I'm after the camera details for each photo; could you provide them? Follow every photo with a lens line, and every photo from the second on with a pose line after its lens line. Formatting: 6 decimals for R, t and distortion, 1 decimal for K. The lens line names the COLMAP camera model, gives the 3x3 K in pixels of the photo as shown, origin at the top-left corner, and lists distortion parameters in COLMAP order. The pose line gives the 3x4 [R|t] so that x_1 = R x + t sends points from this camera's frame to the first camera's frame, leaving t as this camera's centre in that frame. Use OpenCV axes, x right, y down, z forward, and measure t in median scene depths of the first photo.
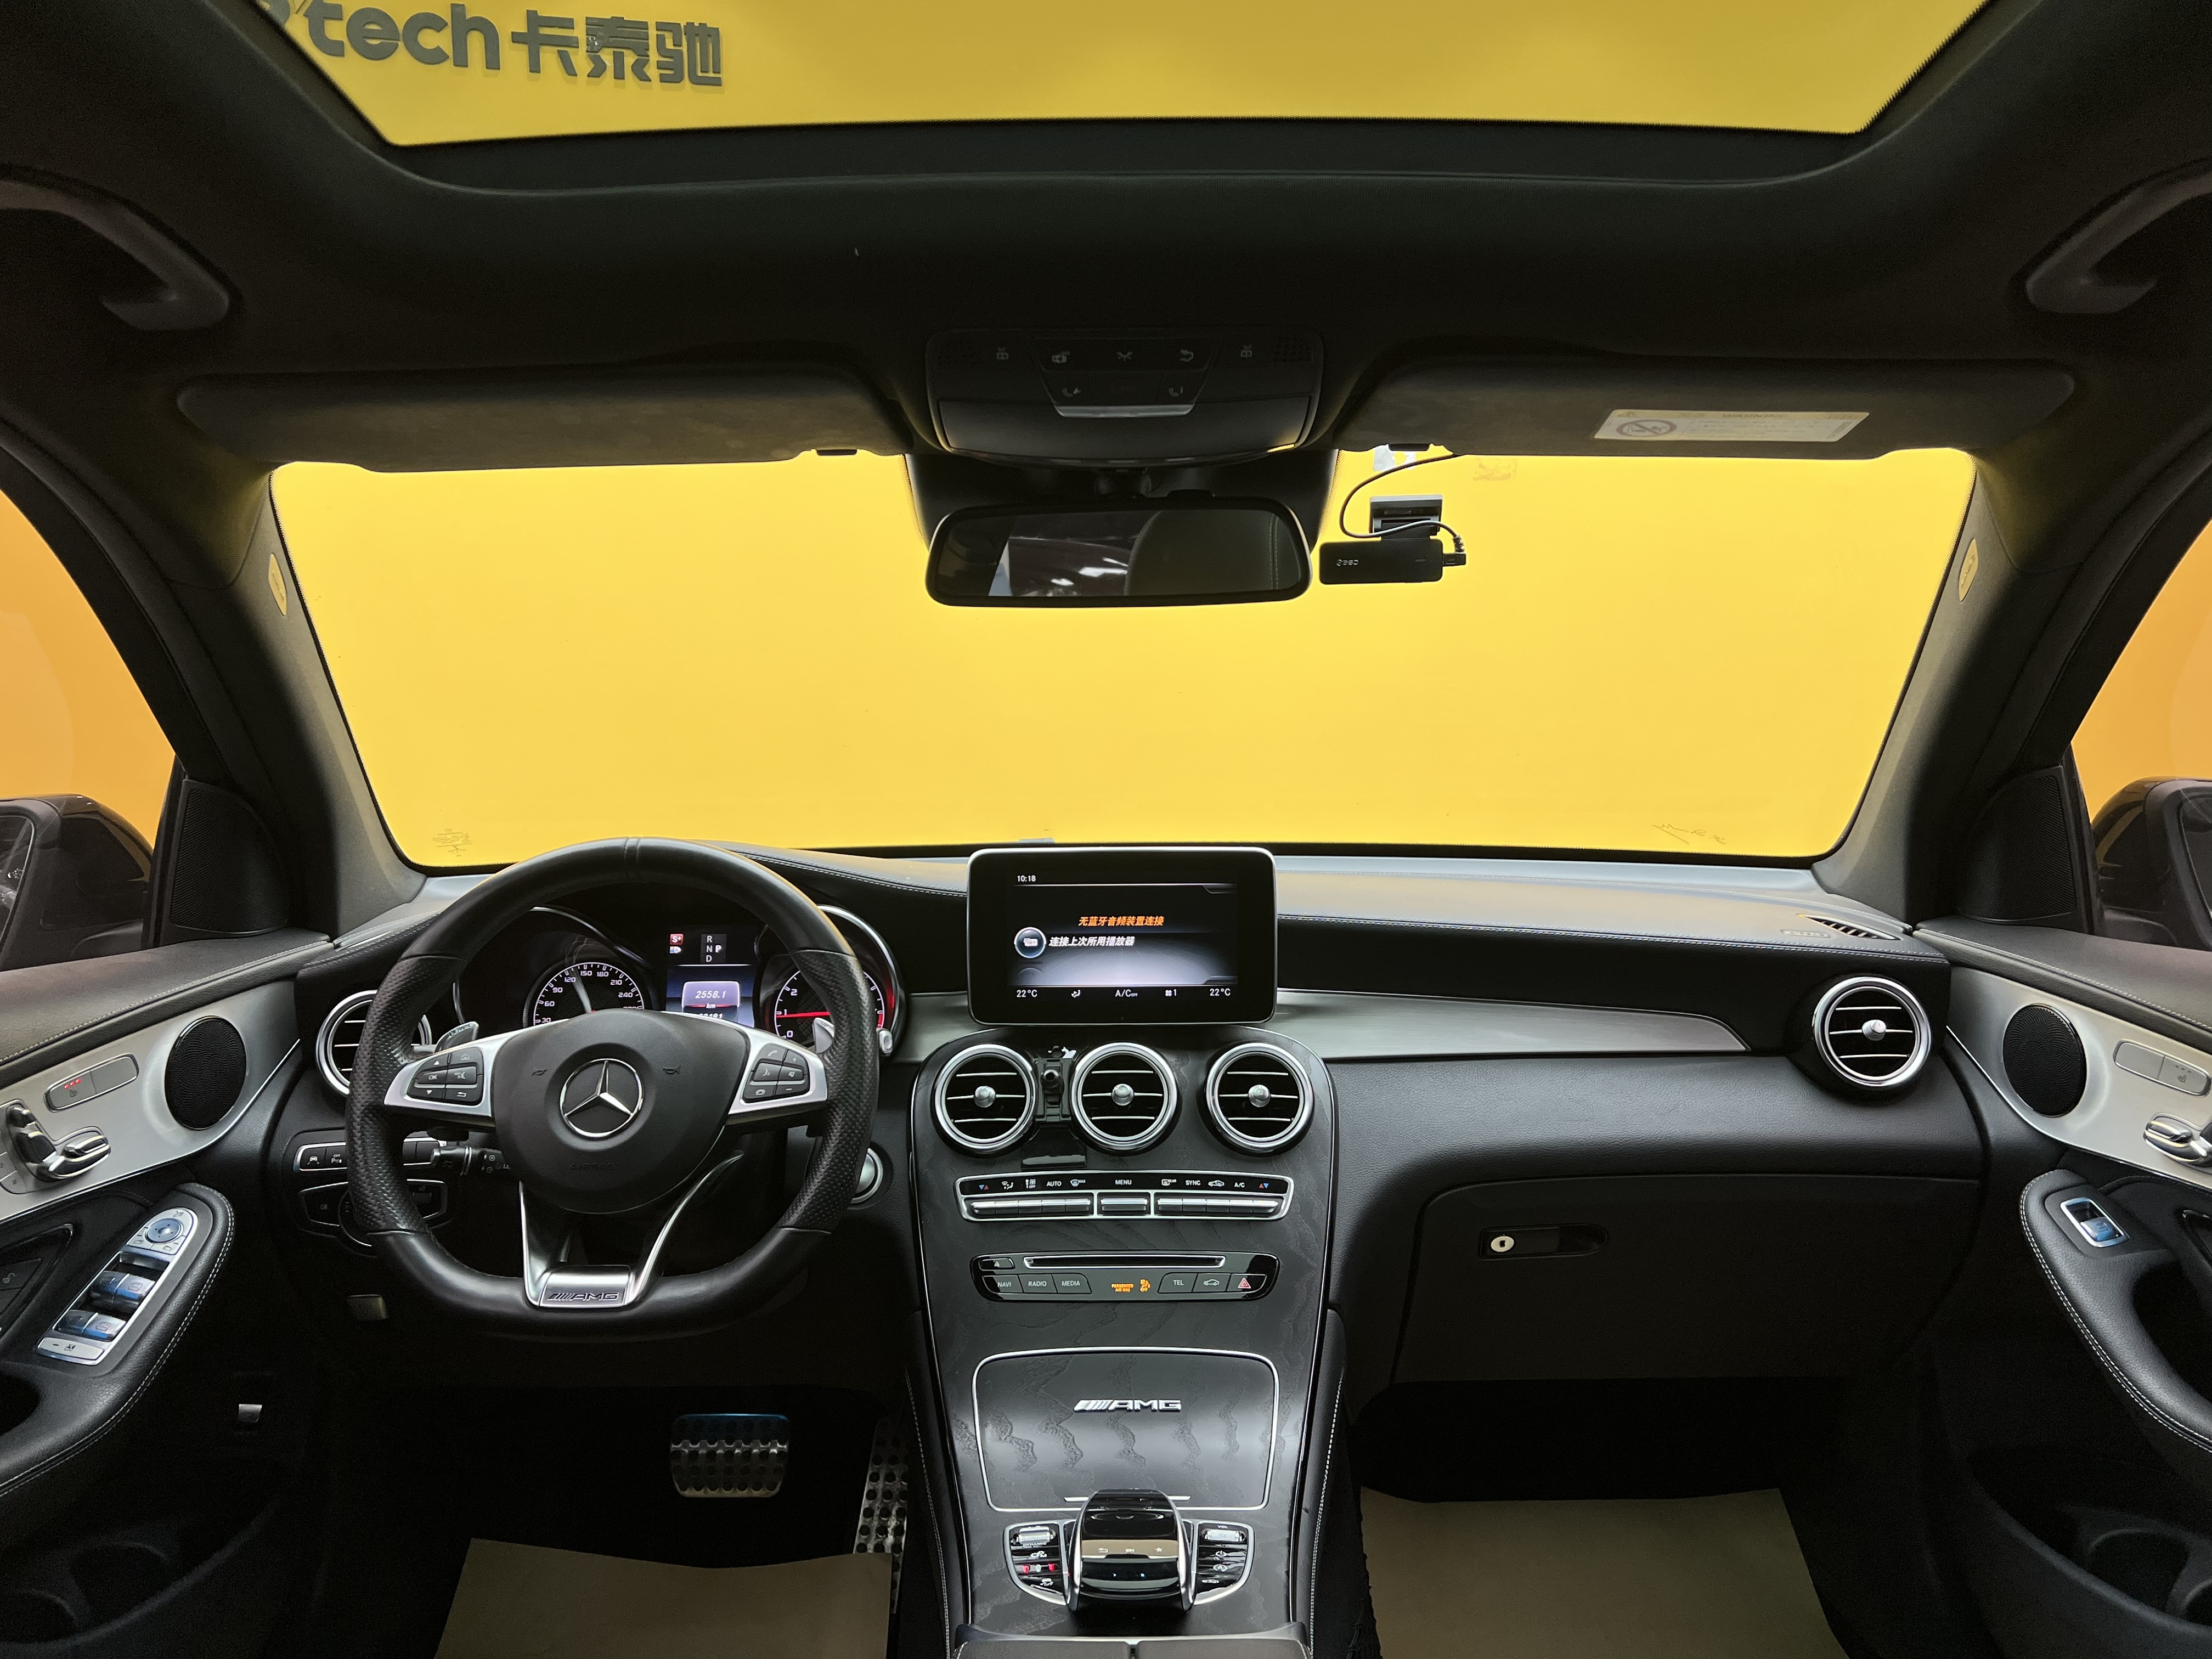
lens RADIAL K [[1703.1, 0, 1126.7], [0, 1703.1, 824.0], [0, 0, 1]] dist [0.060790, -0.088291]
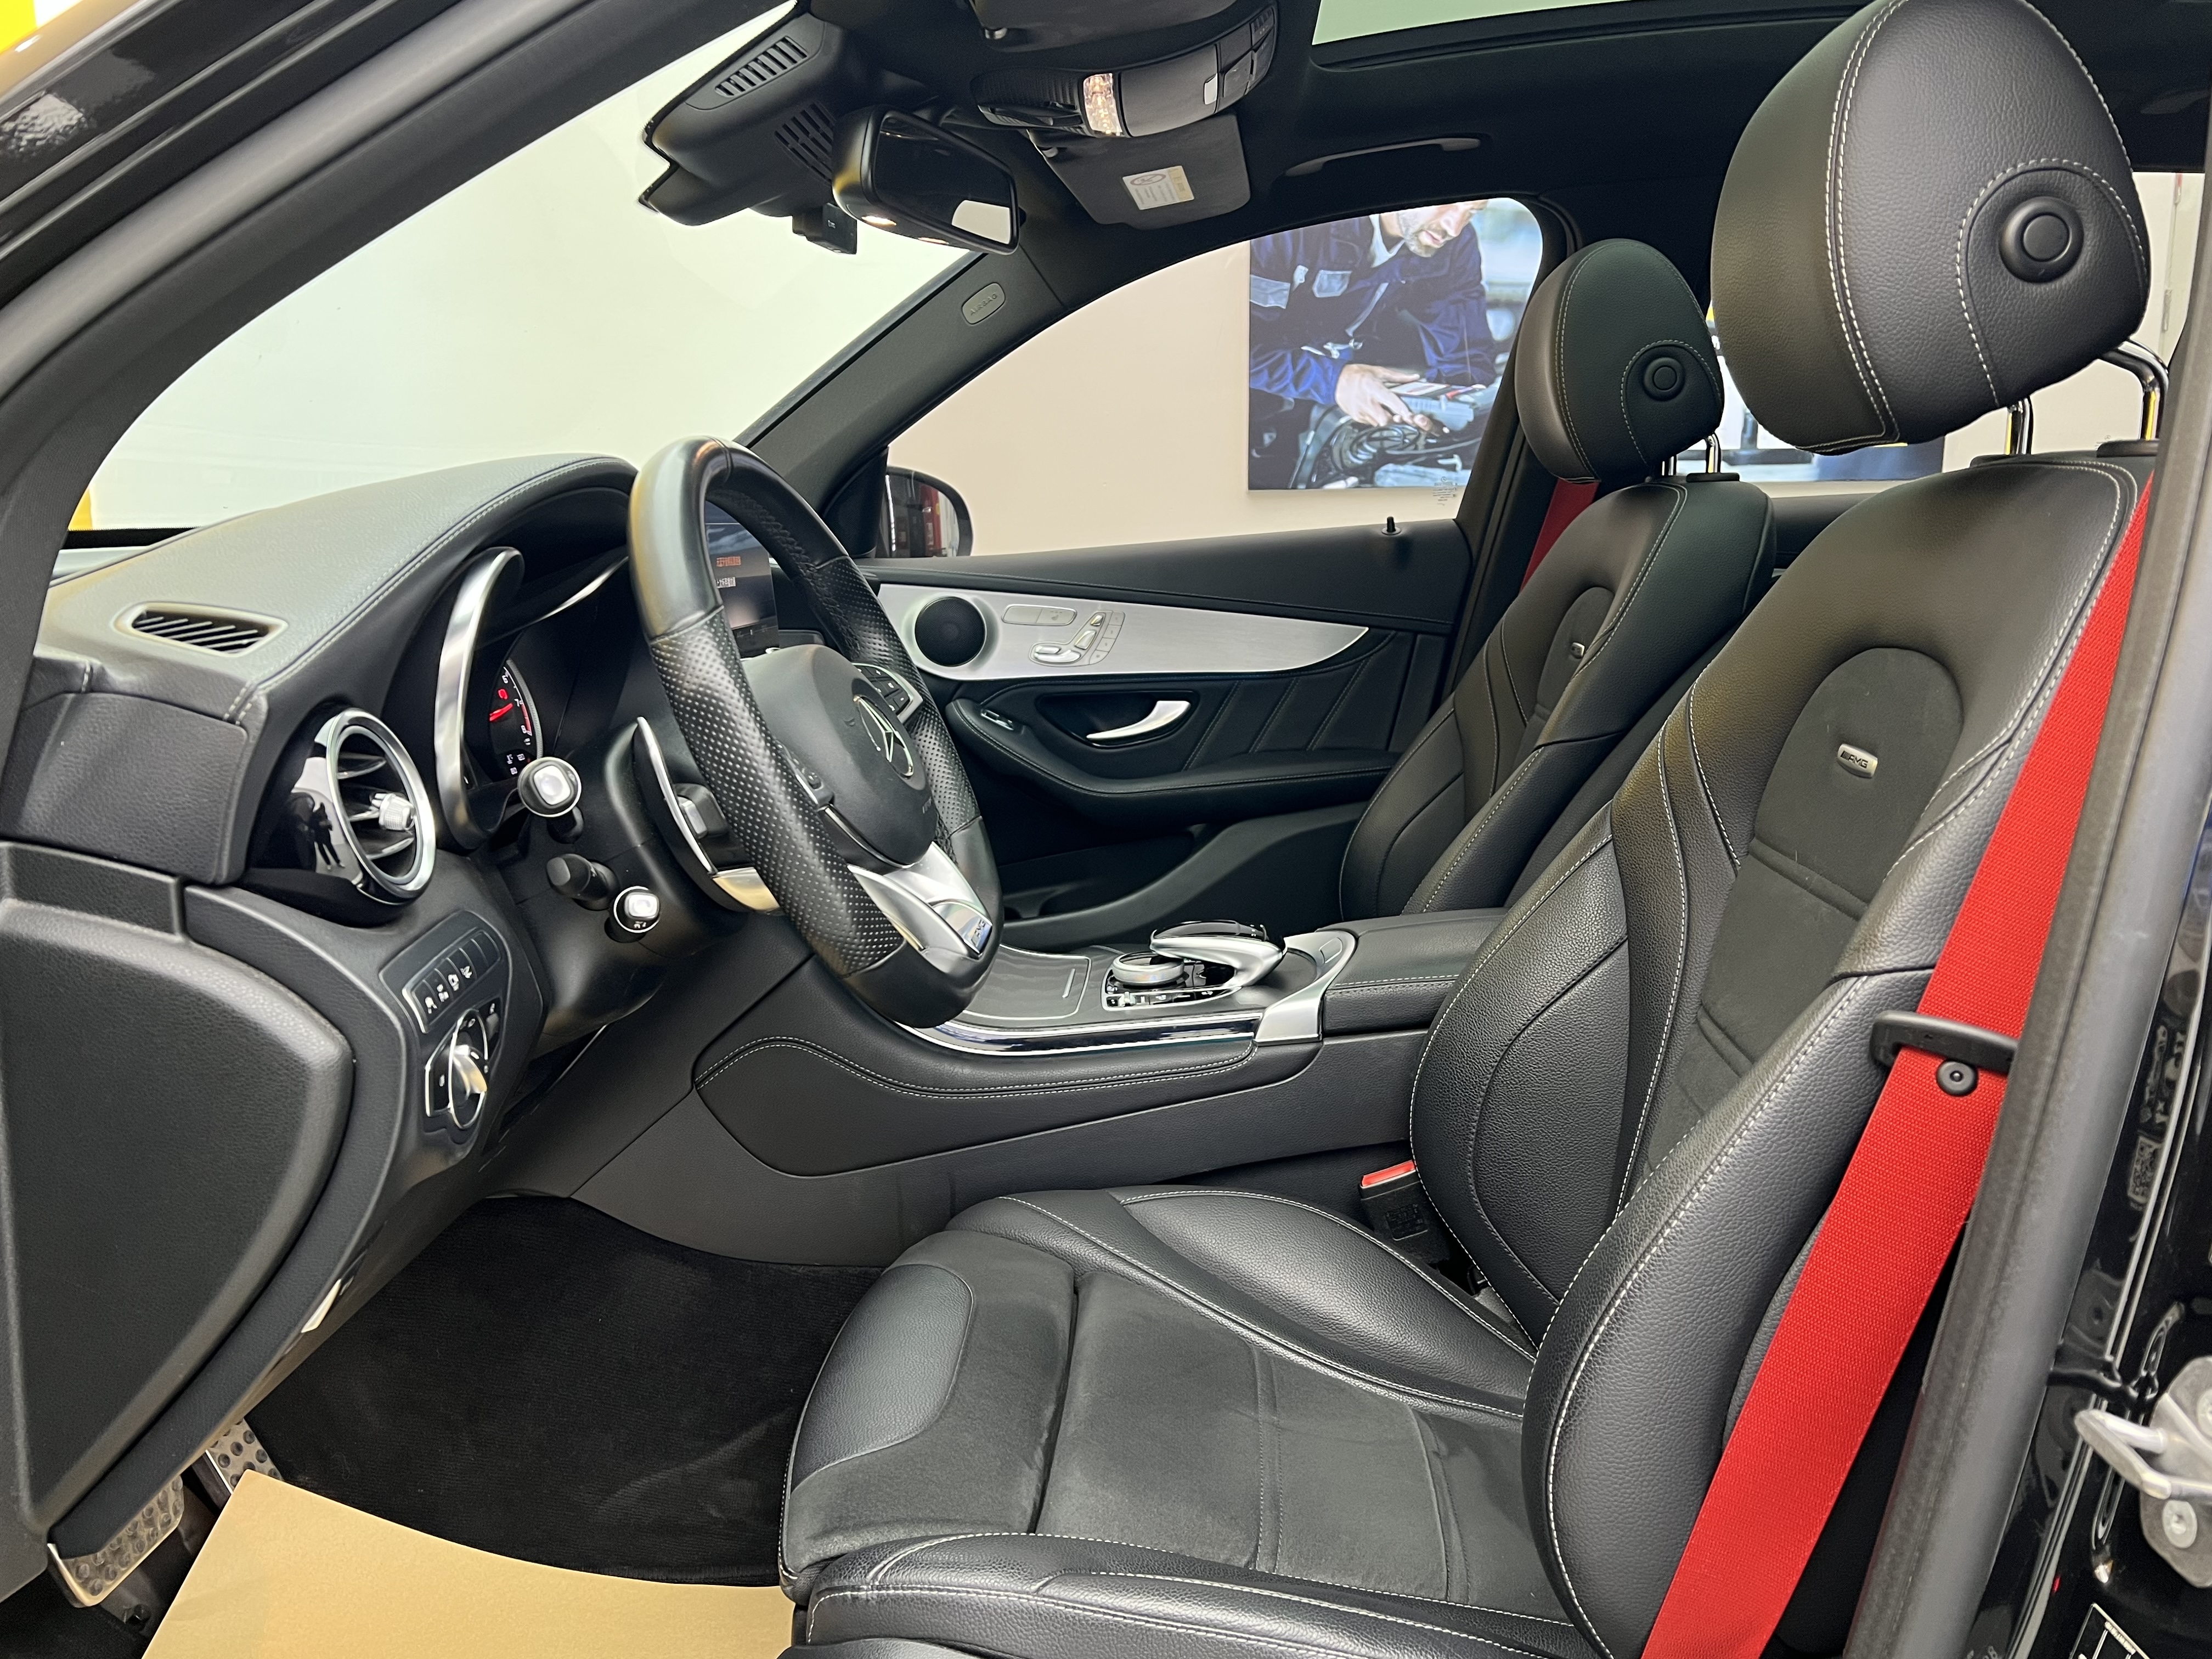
lens RADIAL K [[1703.1, 0, 1119.3], [0, 1703.1, 833.1], [0, 0, 1]] dist [0.060790, -0.088291]
pose [[0.048318, -0.169426, 0.984358, -1.020377], [0.089093, 0.982312, 0.164700, 0.069016], [-0.994851, 0.079742, 0.062558, 0.740261]]
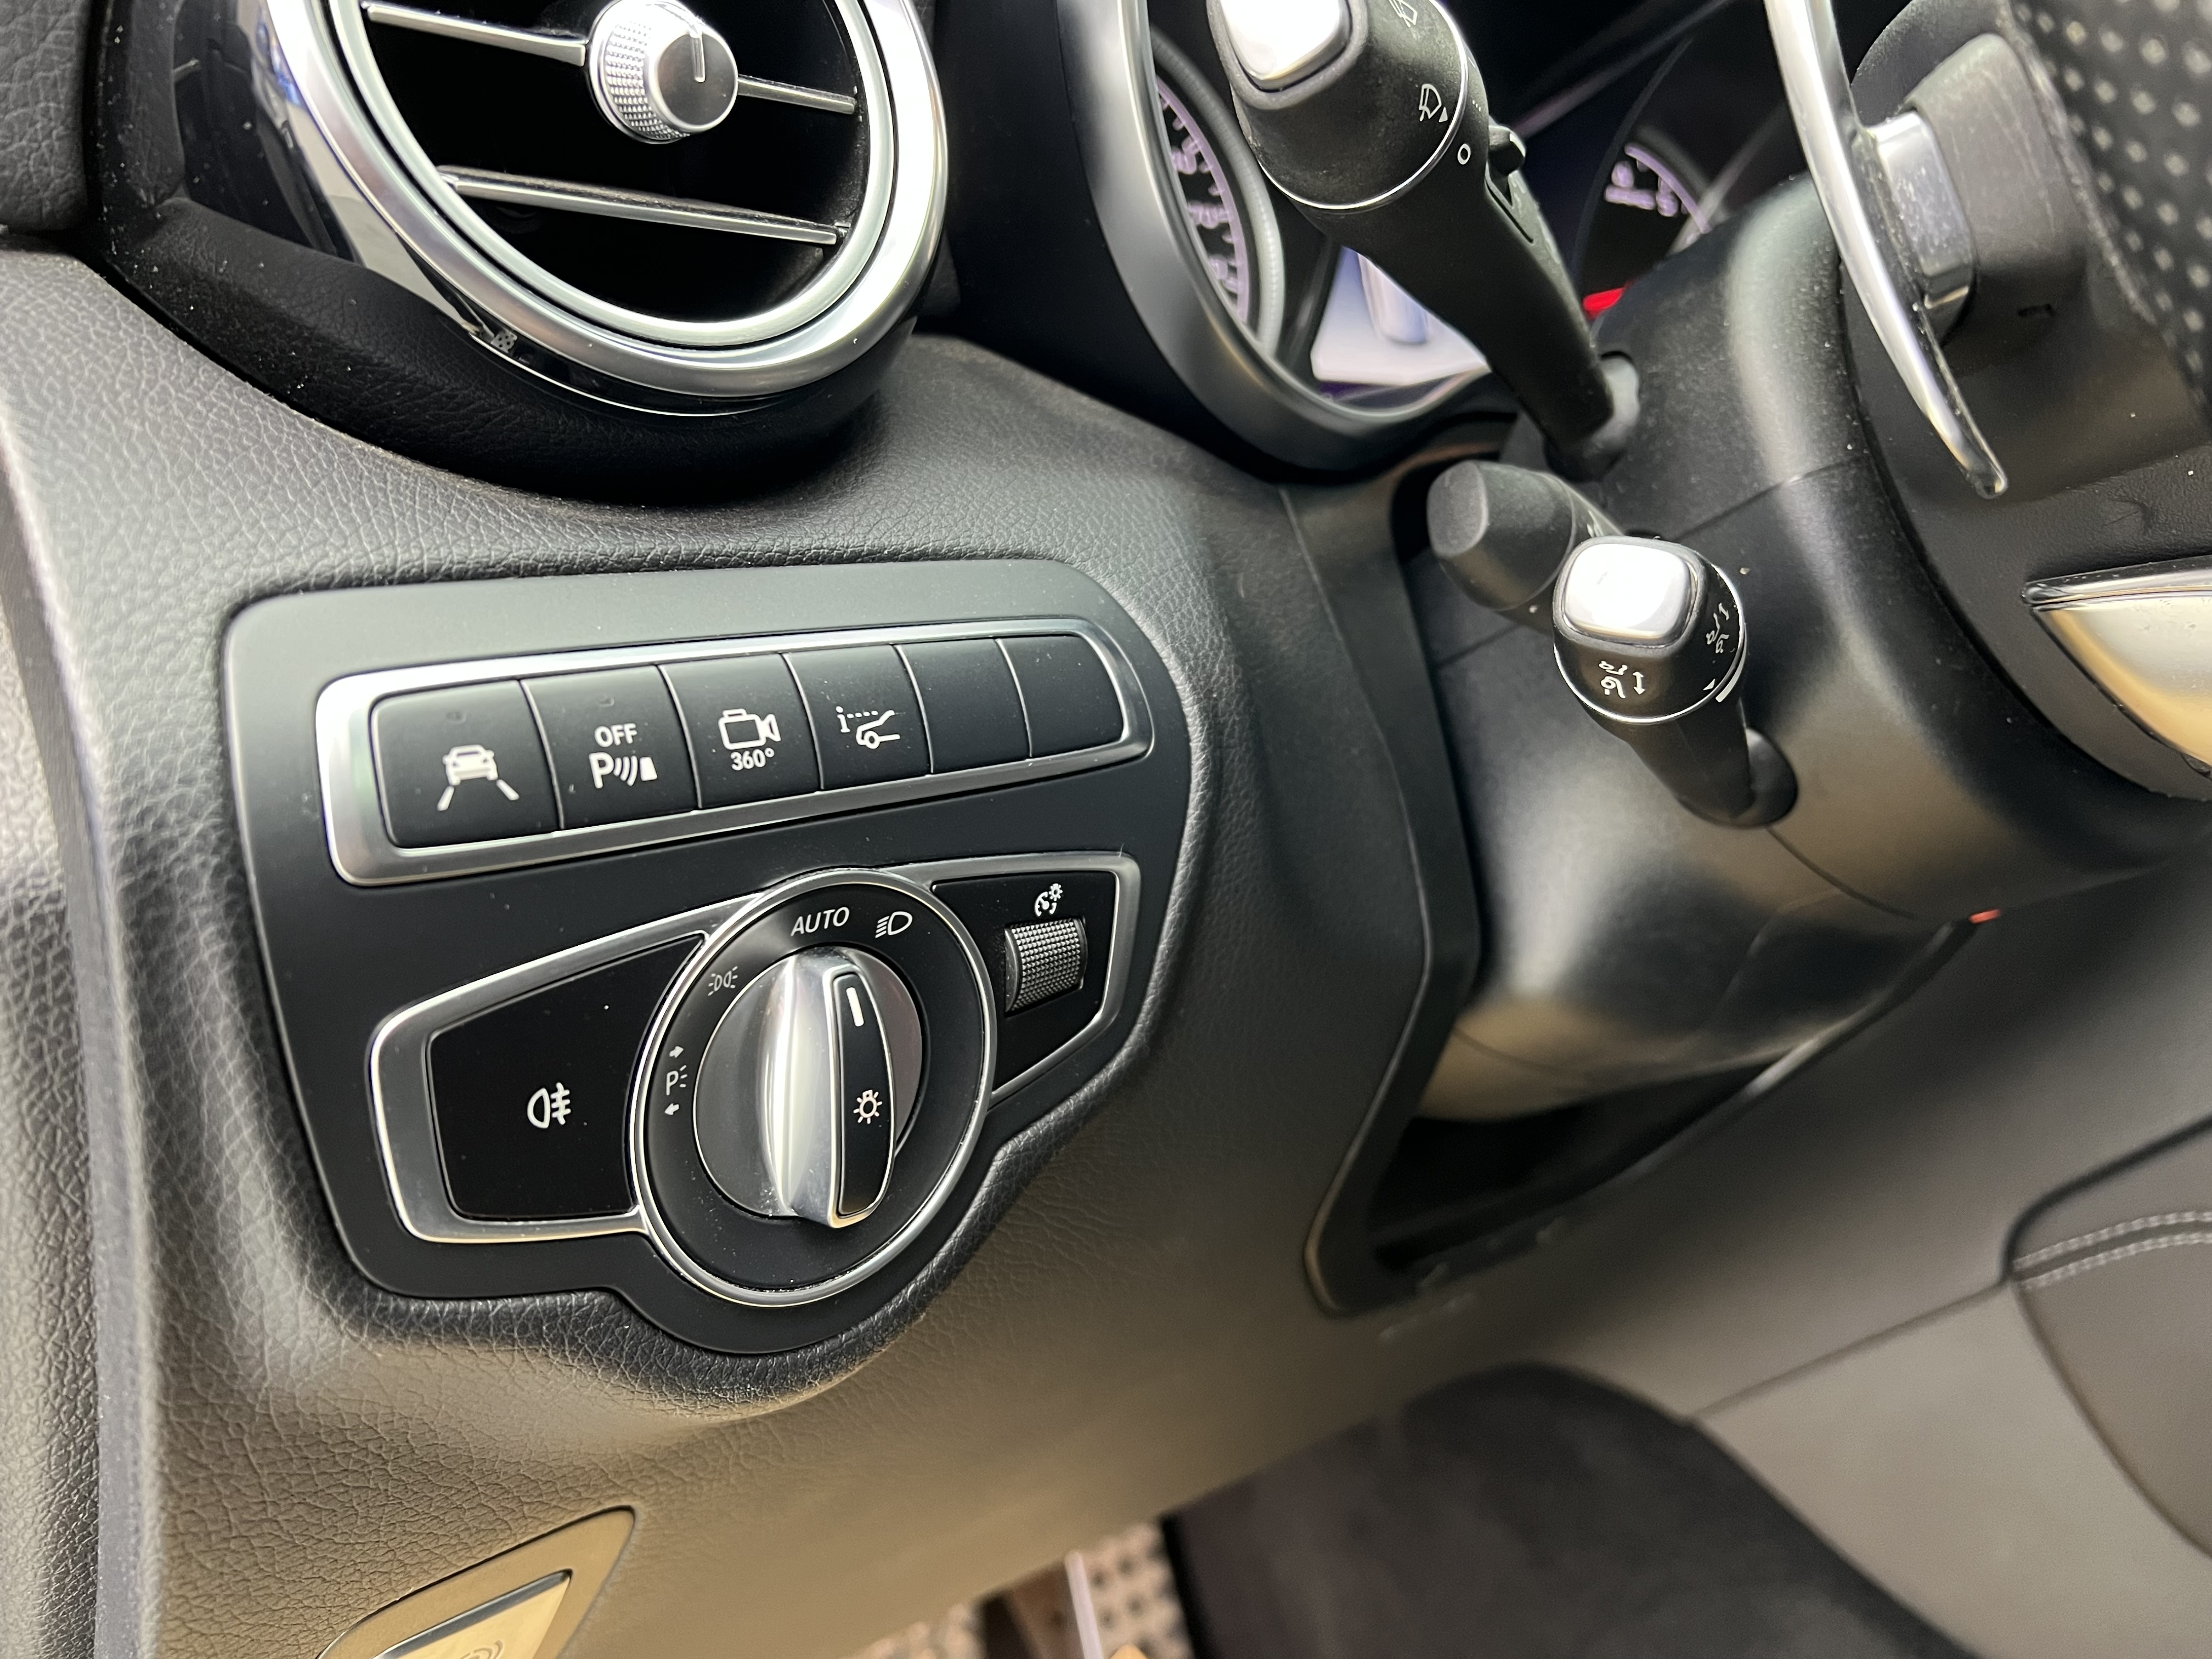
lens RADIAL K [[1703.1, 0, 1093.0], [0, 1703.1, 851.3], [0, 0, 1]] dist [0.060790, -0.088291]
pose [[0.785924, -0.105049, 0.609334, -0.519930], [0.047187, 0.992778, 0.110292, 0.190008], [-0.616520, -0.057929, 0.785205, 0.869007]]
